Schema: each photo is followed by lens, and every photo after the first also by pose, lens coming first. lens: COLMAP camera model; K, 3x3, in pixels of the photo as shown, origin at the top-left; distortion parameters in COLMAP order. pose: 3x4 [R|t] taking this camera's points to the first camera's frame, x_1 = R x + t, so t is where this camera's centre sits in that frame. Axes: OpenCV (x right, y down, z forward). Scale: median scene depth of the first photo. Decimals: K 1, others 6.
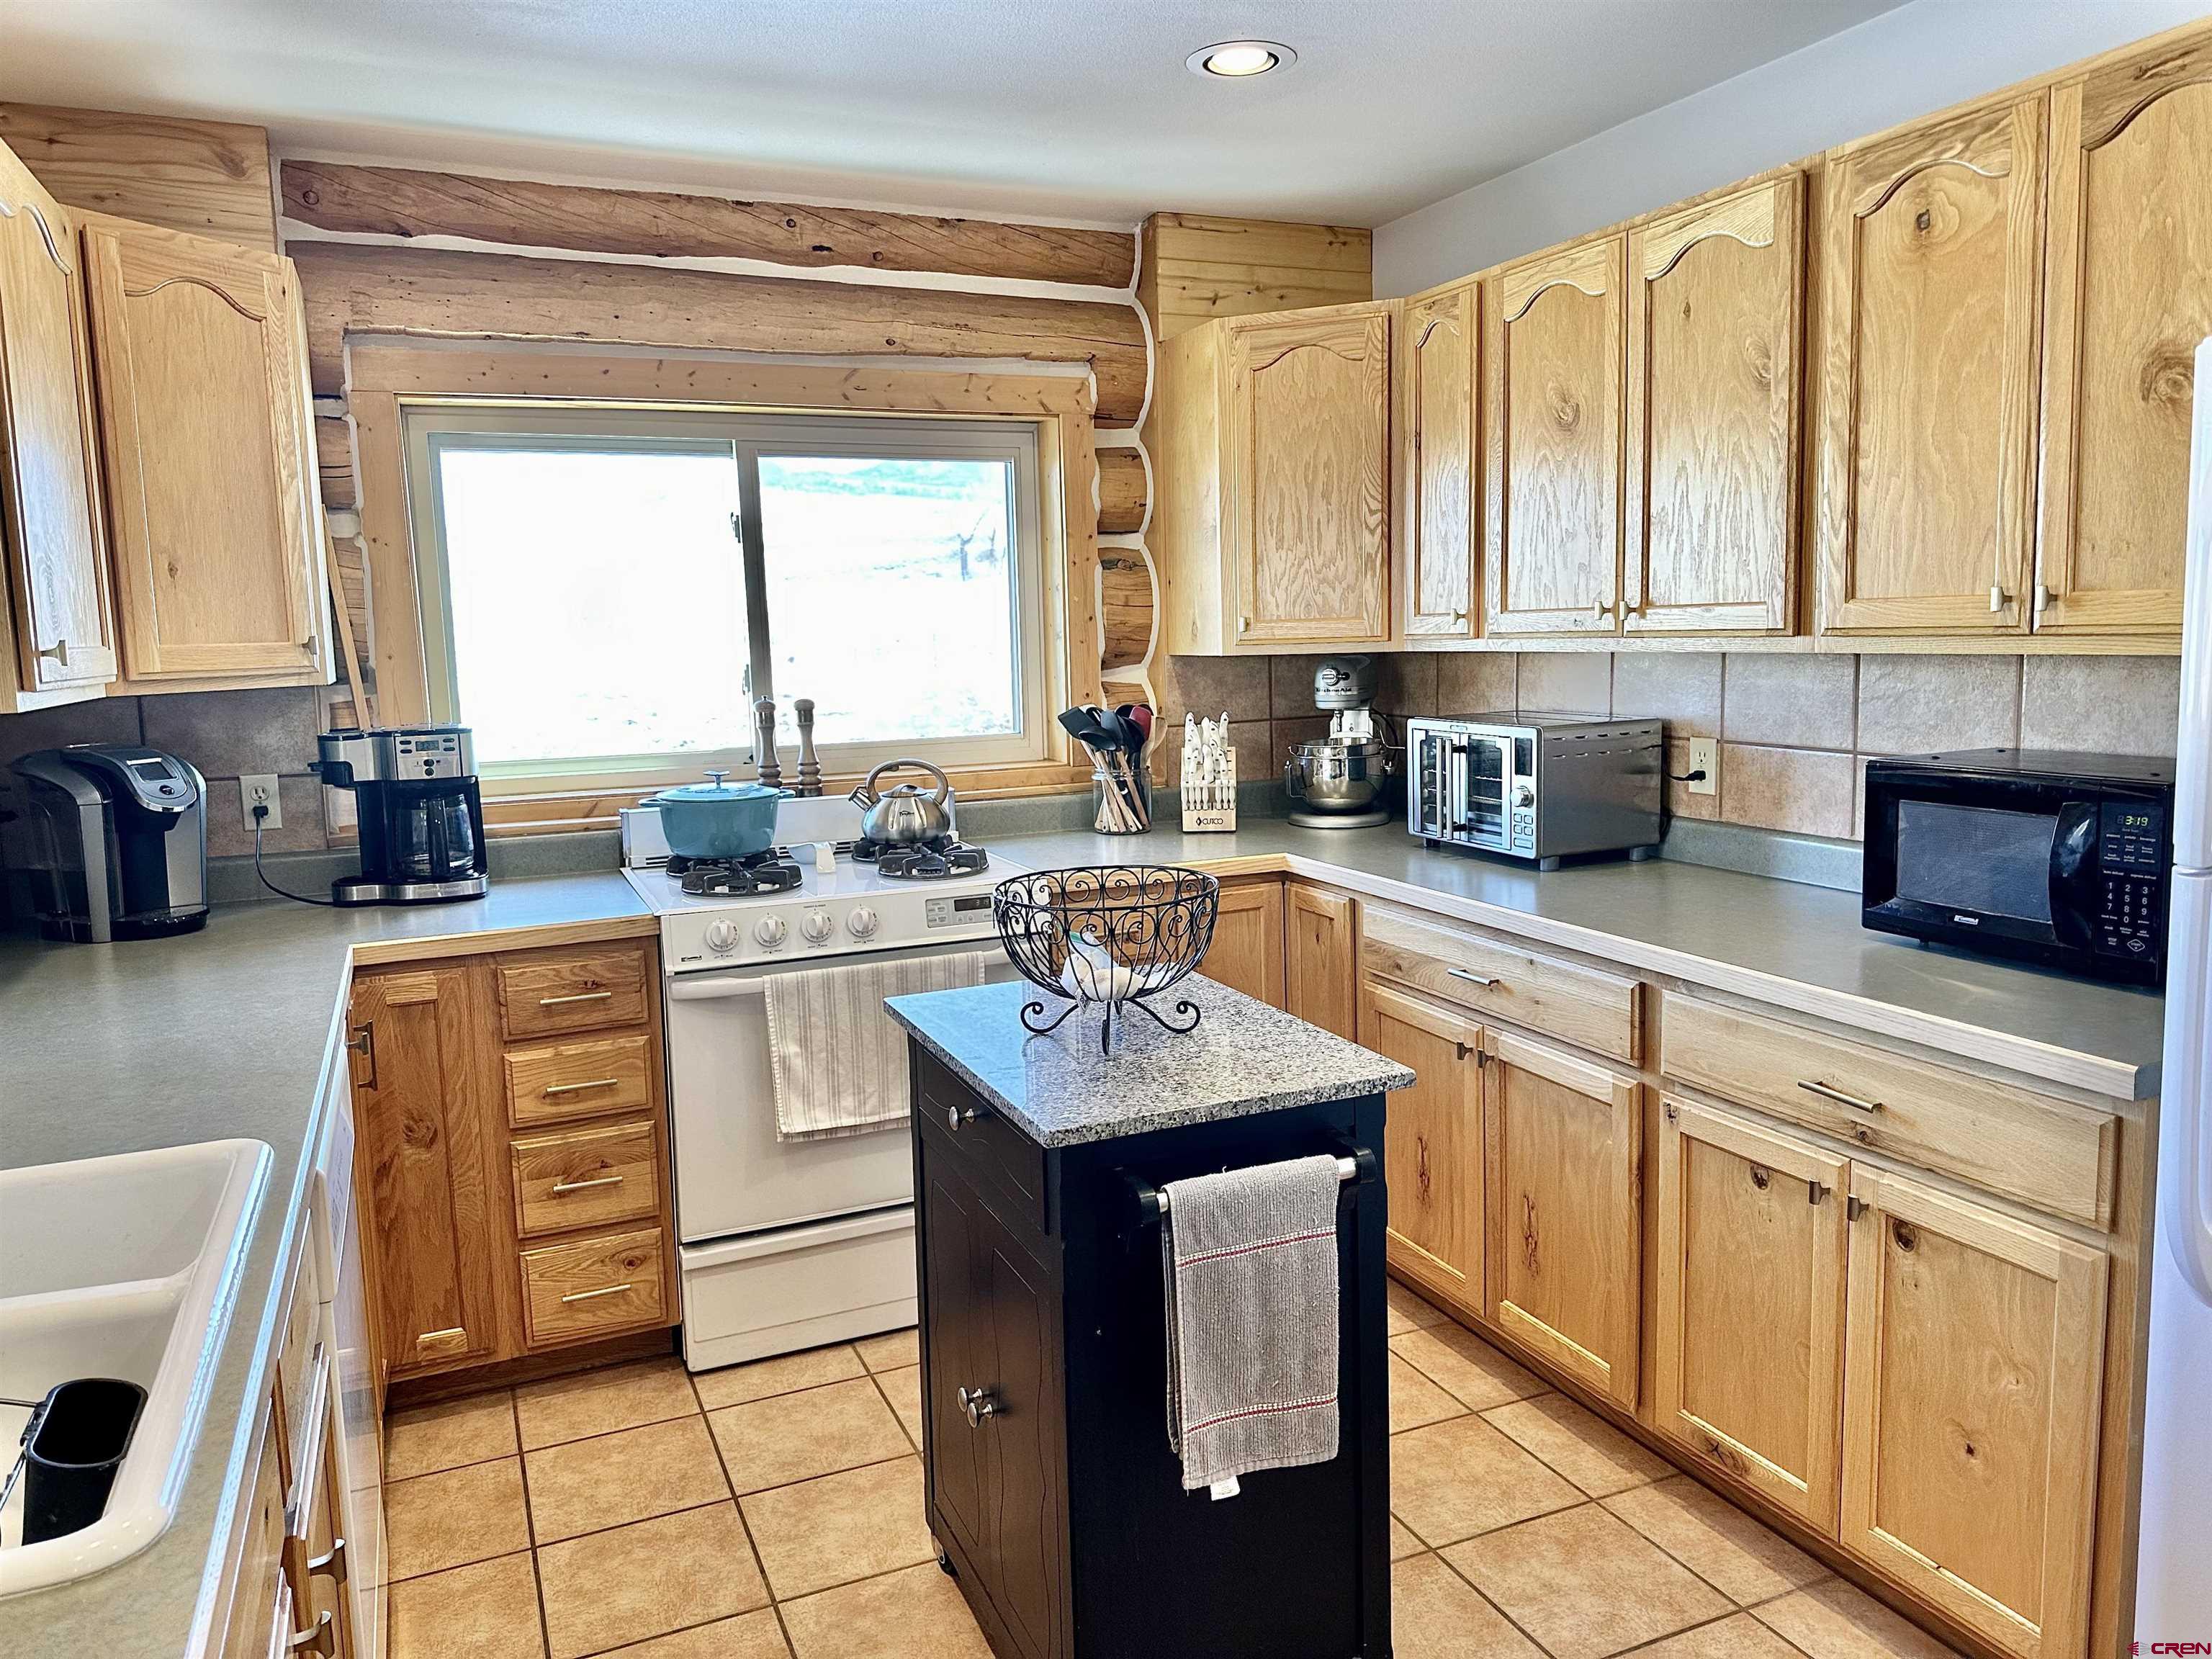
lens RADIAL K [[1542.4, 0, 1111.9], [0, 1542.4, 808.2], [0, 0, 1]] dist [0.069969, -0.092144]
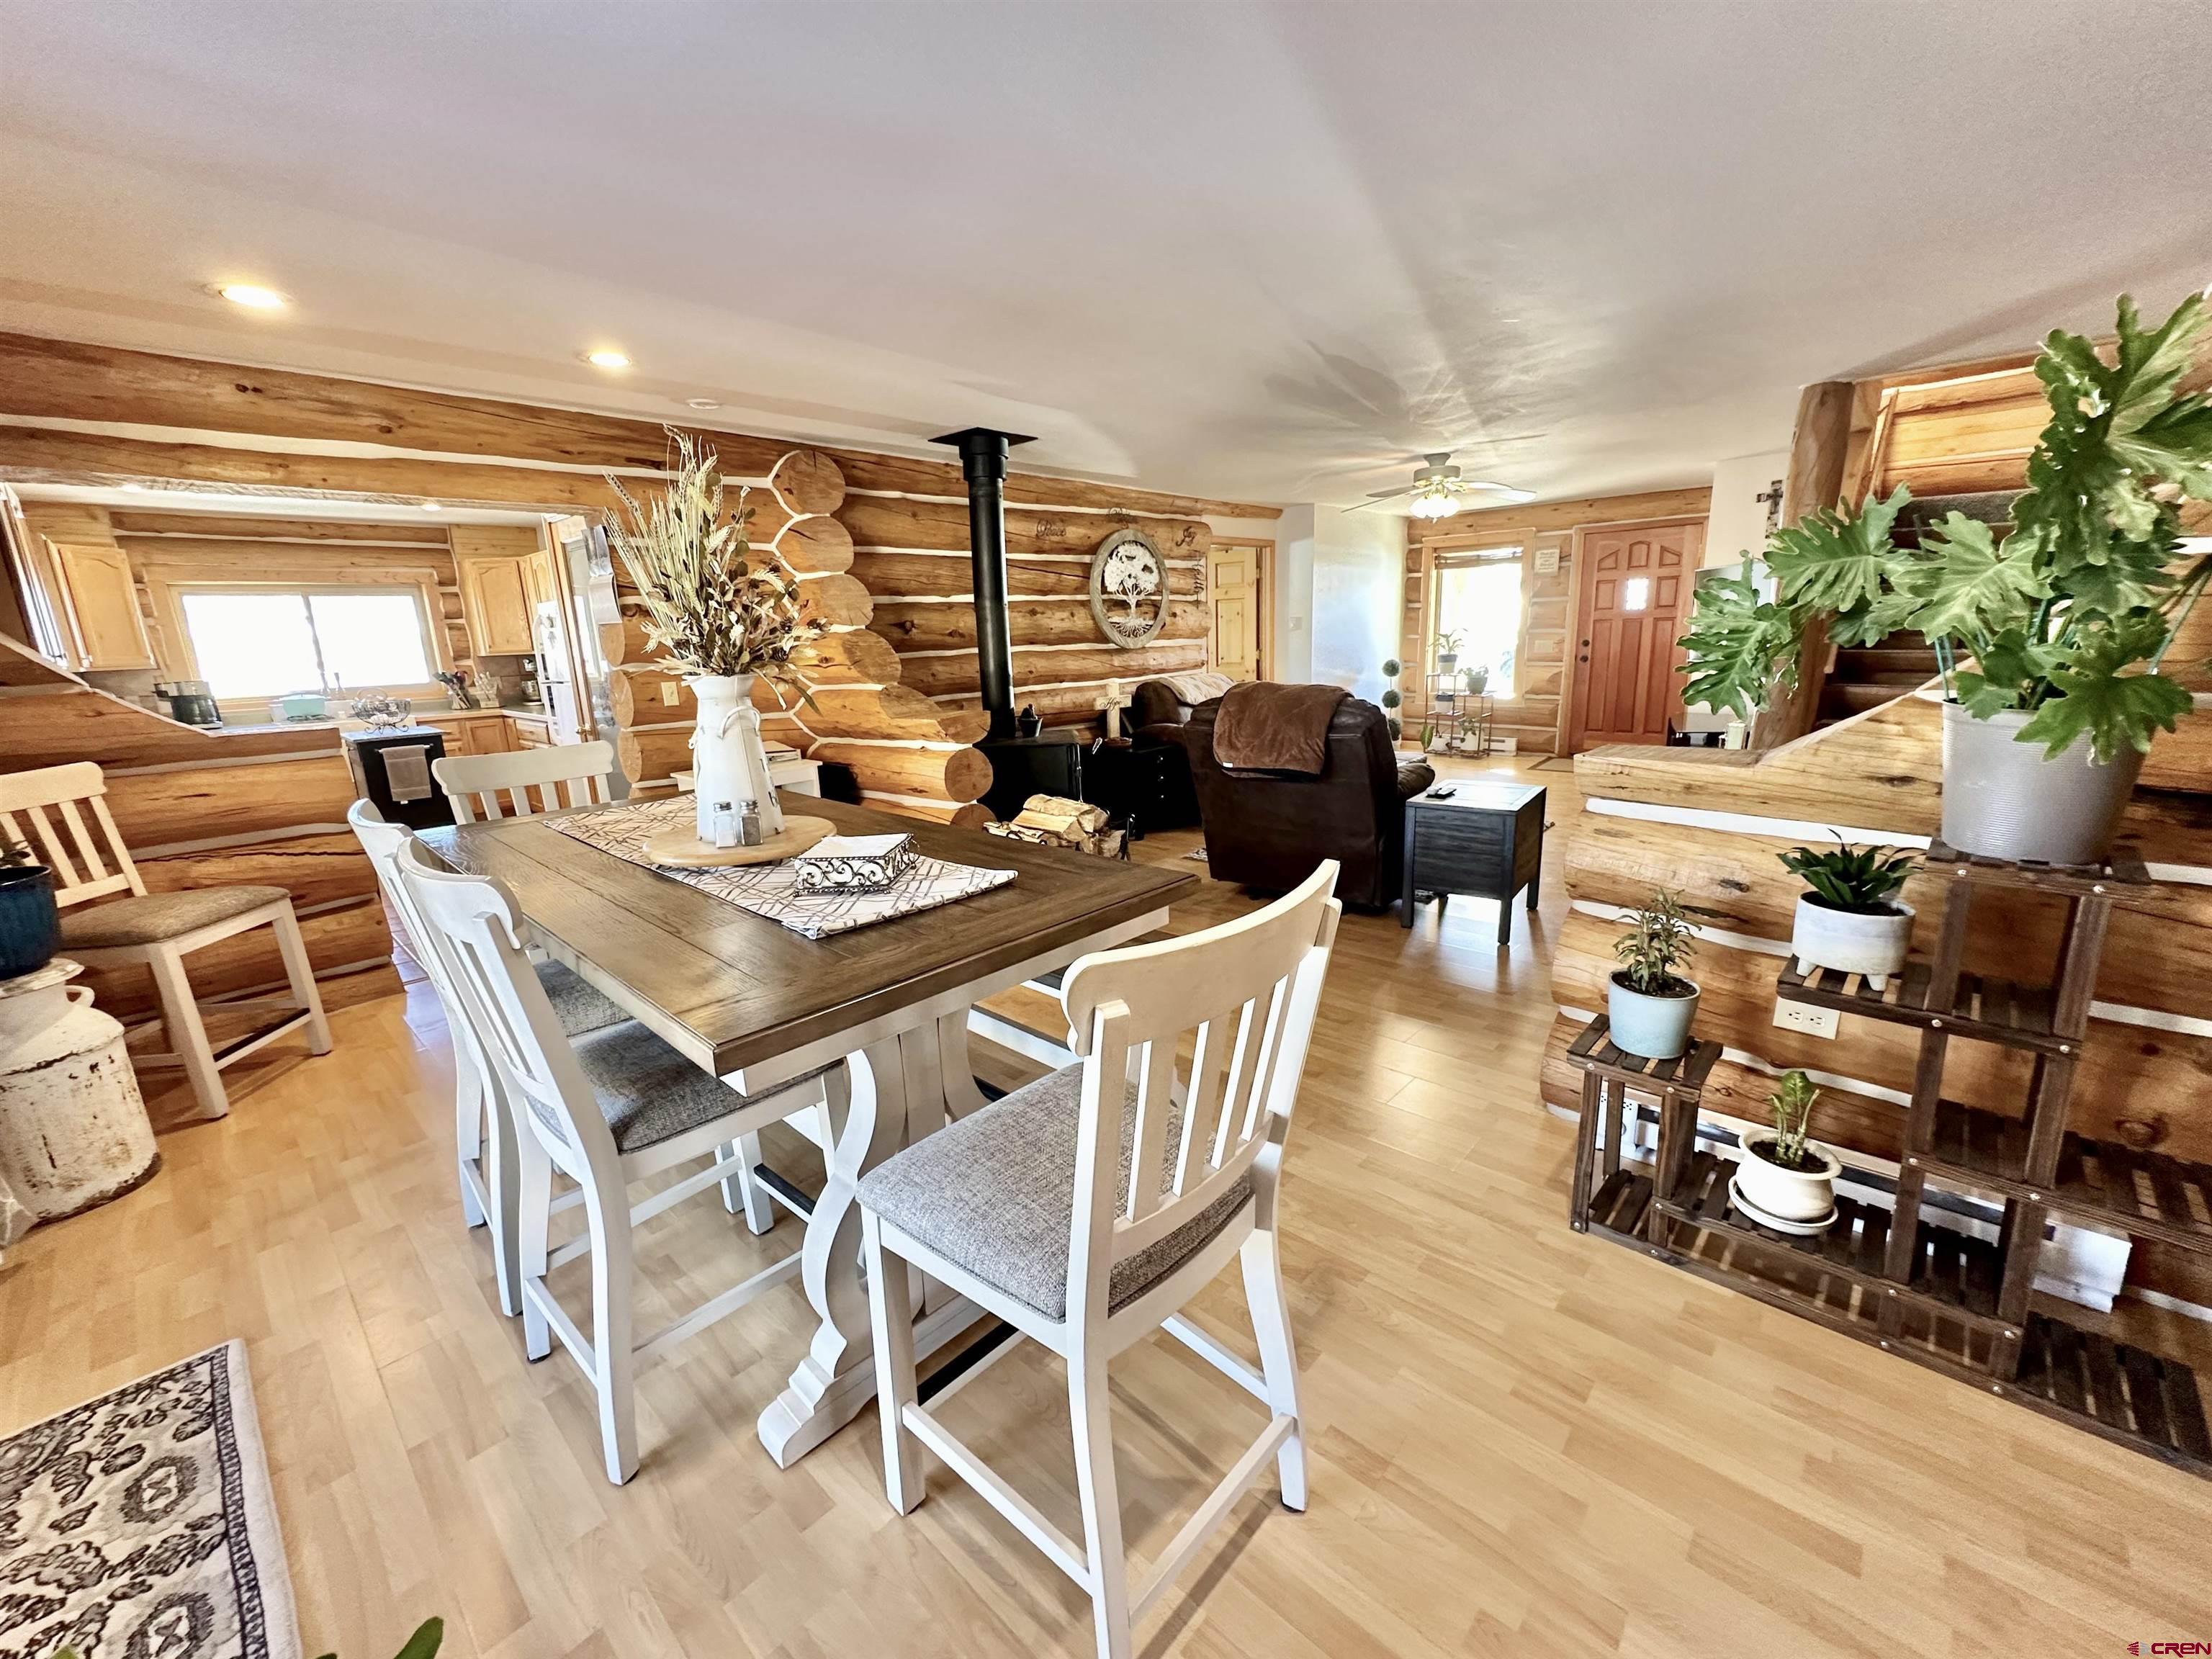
lens RADIAL K [[878.2, 0, 1107.0], [0, 878.2, 832.5], [0, 0, 1]] dist [-0.005593, 0.001231]
pose [[0.918080, -0.094408, 0.384990, 0.648602], [0.057107, 0.992593, 0.107224, 0.190599], [-0.392261, -0.076454, 0.916671, -1.609620]]
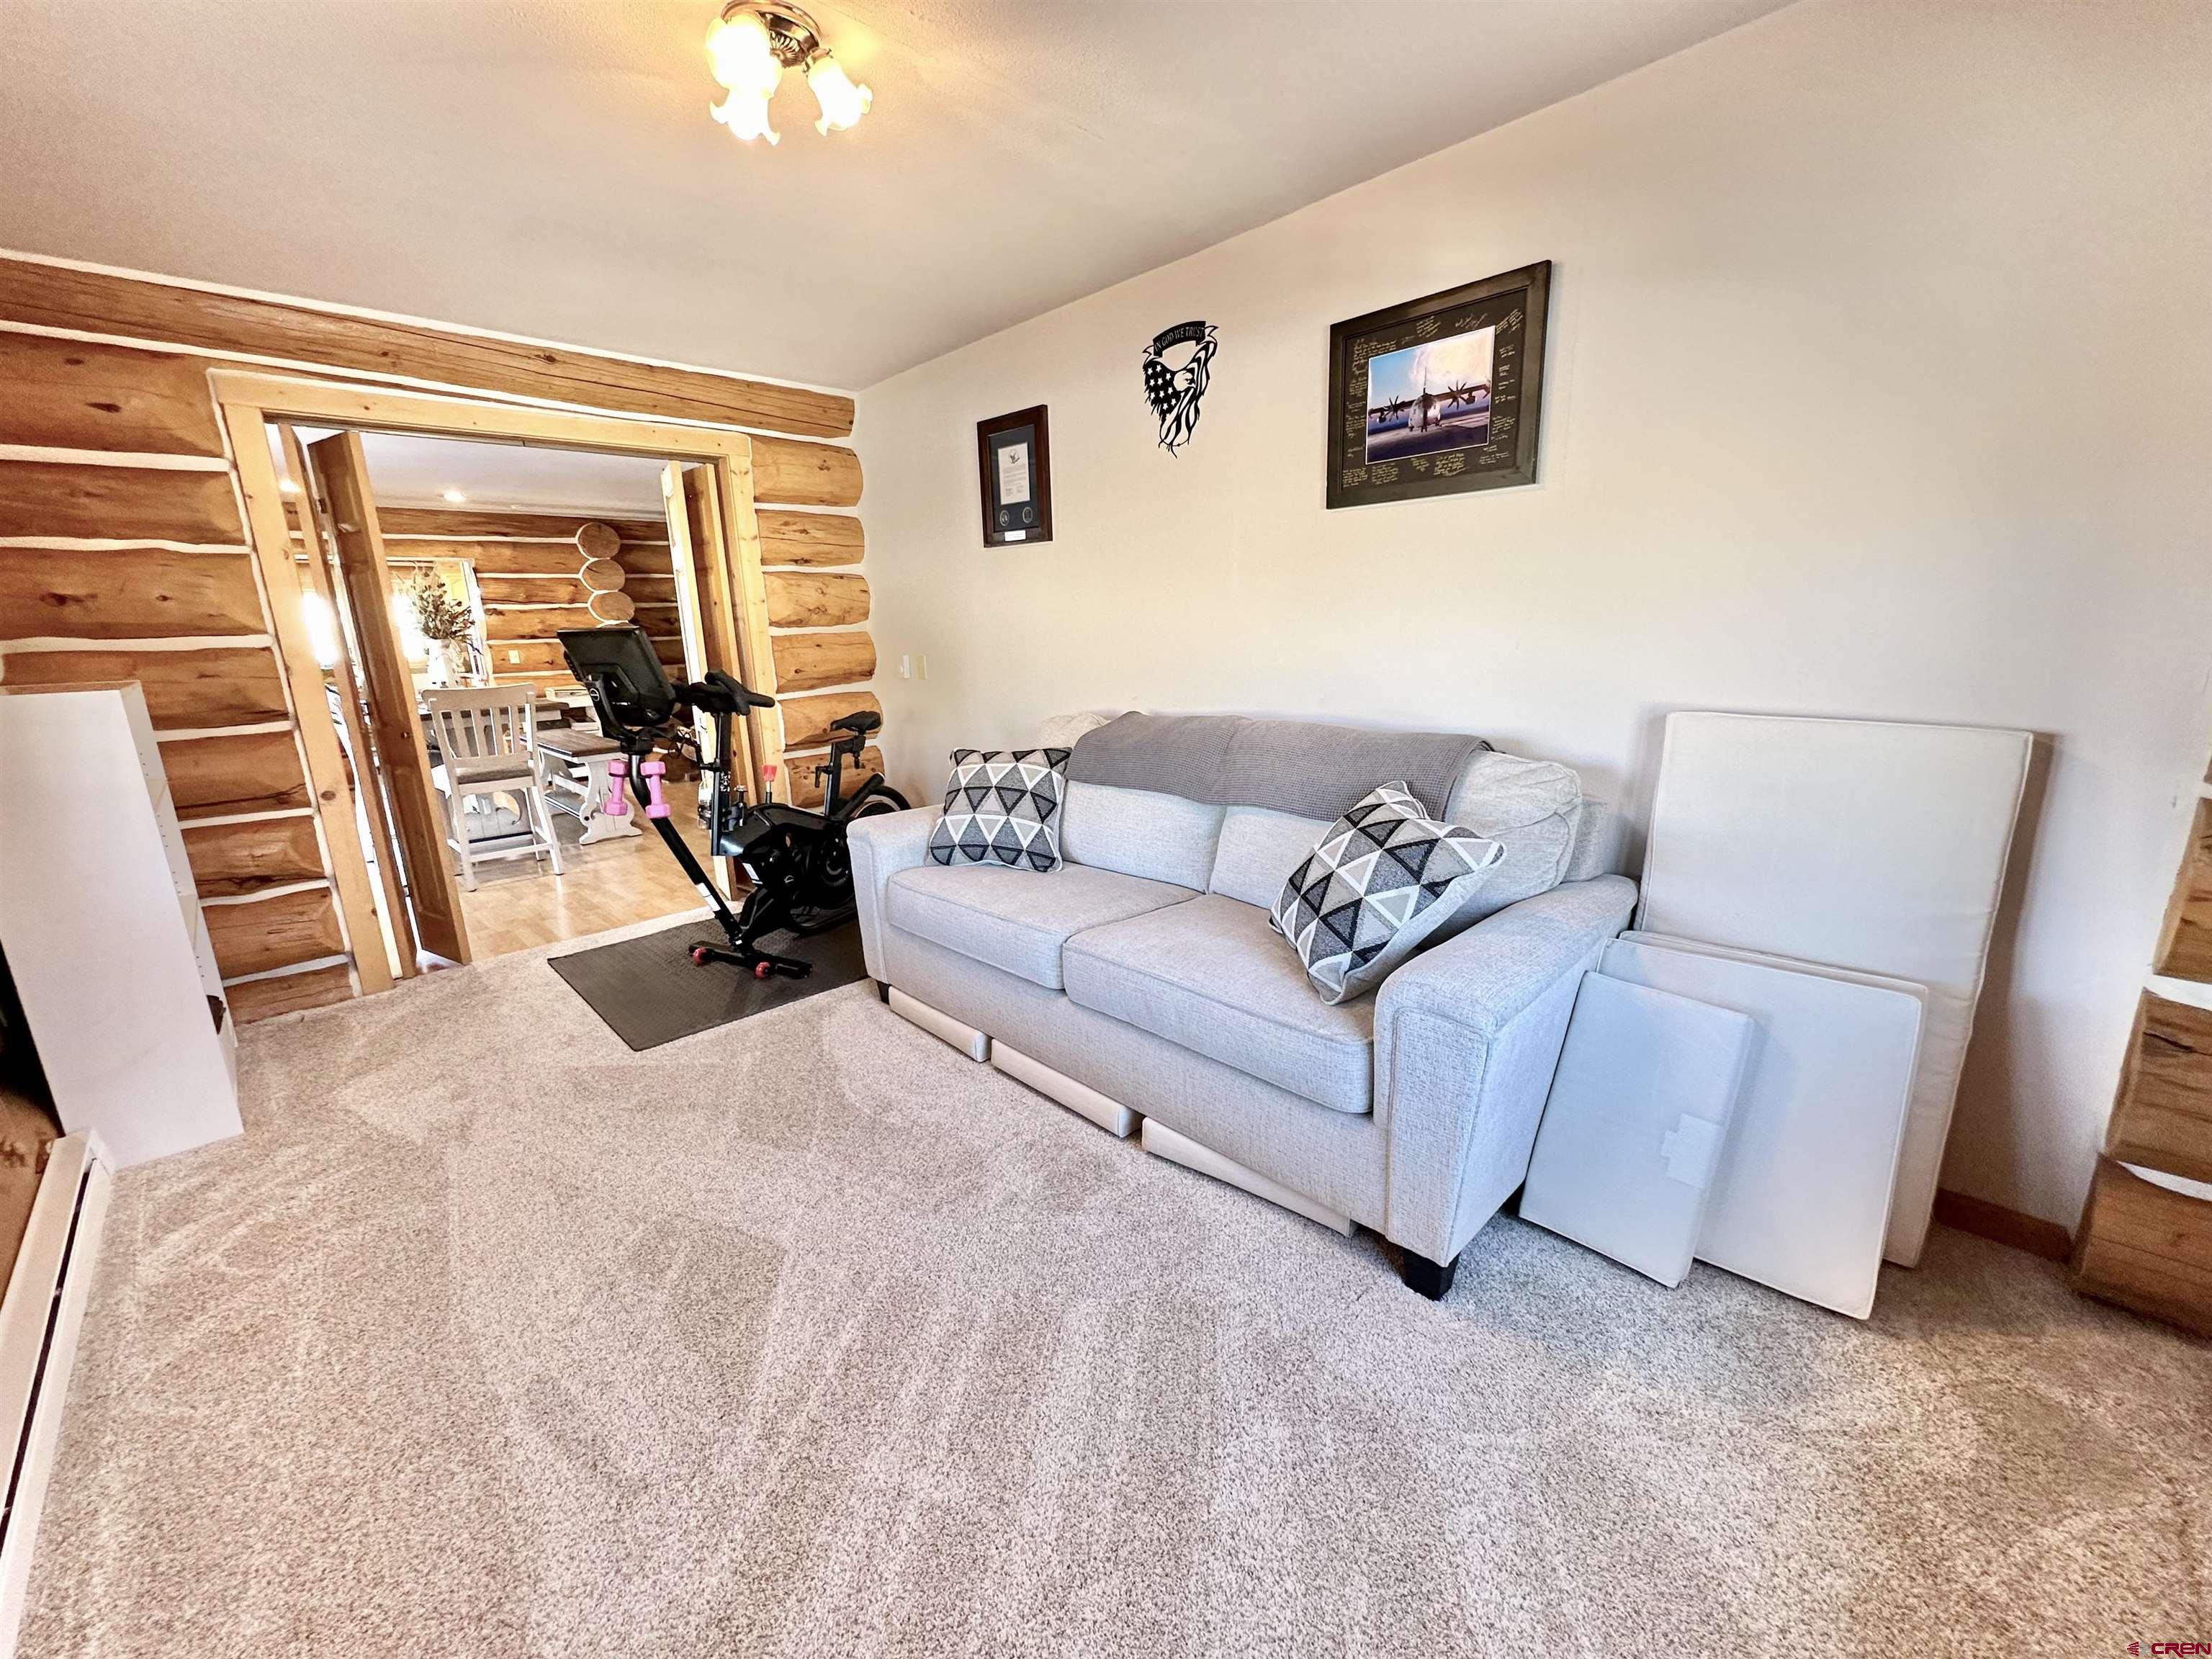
lens RADIAL K [[878.2, 0, 1118.0], [0, 878.2, 820.4], [0, 0, 1]] dist [-0.005593, 0.001231]
pose [[0.936544, -0.078810, 0.341576, 1.290837], [0.044301, 0.993197, 0.107689, 0.355533], [-0.347739, -0.085723, 0.933664, -3.056756]]
